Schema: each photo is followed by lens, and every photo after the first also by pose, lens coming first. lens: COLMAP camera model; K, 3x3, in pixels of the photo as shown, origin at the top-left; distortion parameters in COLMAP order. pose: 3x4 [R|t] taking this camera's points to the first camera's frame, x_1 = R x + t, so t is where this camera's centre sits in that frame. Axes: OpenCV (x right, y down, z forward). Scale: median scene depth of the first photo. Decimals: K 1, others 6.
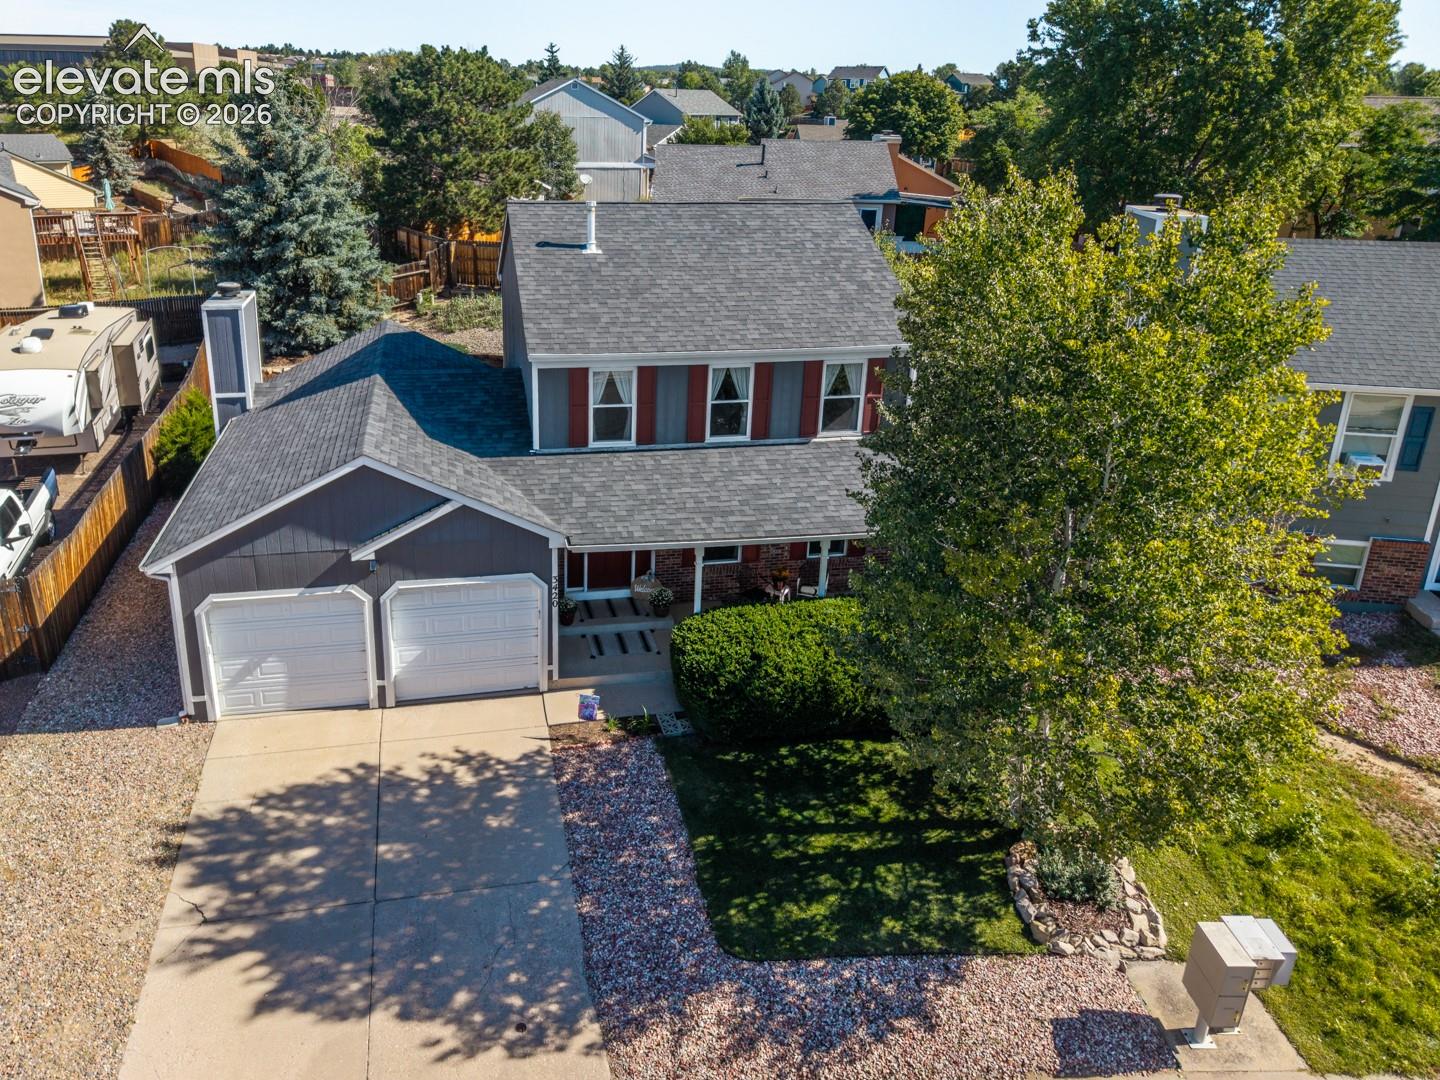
lens RADIAL K [[1017.1, 0, 645.3], [0, 1017.1, 422.5], [0, 0, 1]] dist [0.006579, -0.001543]
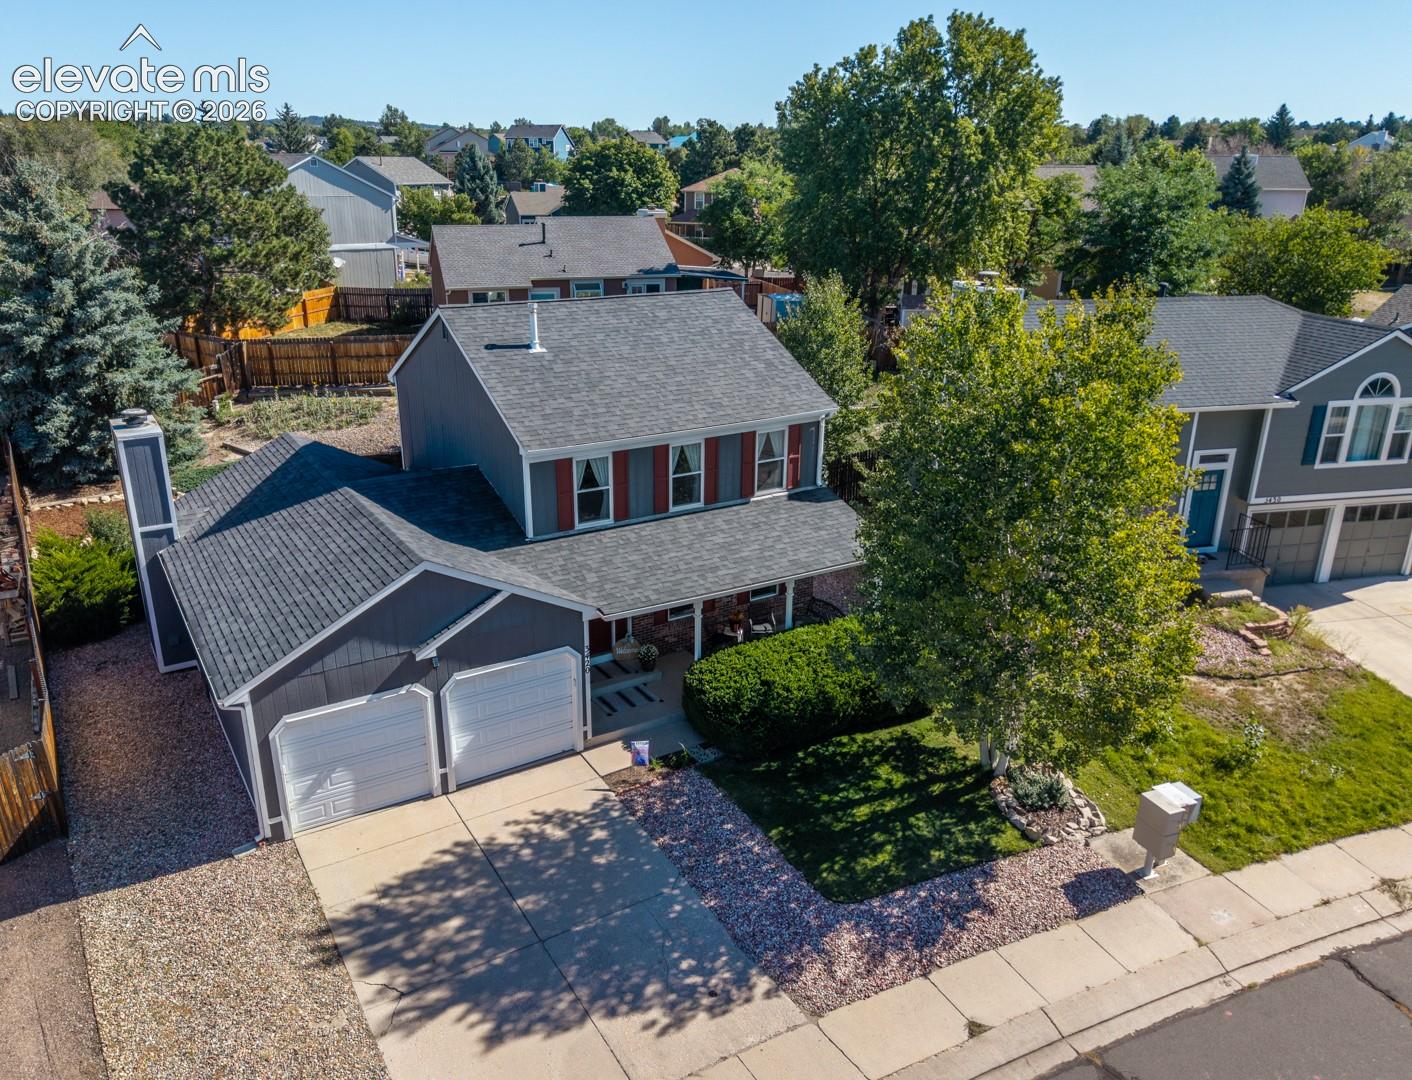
lens RADIAL K [[1055.1, 0, 702.9], [0, 1055.1, 535.3], [0, 0, 1]] dist [0.023939, -0.022003]
pose [[0.933247, -0.130950, 0.334517, -0.348735], [0.117866, 0.991263, 0.059213, -0.023866], [-0.339348, -0.015832, 0.940528, -0.136570]]
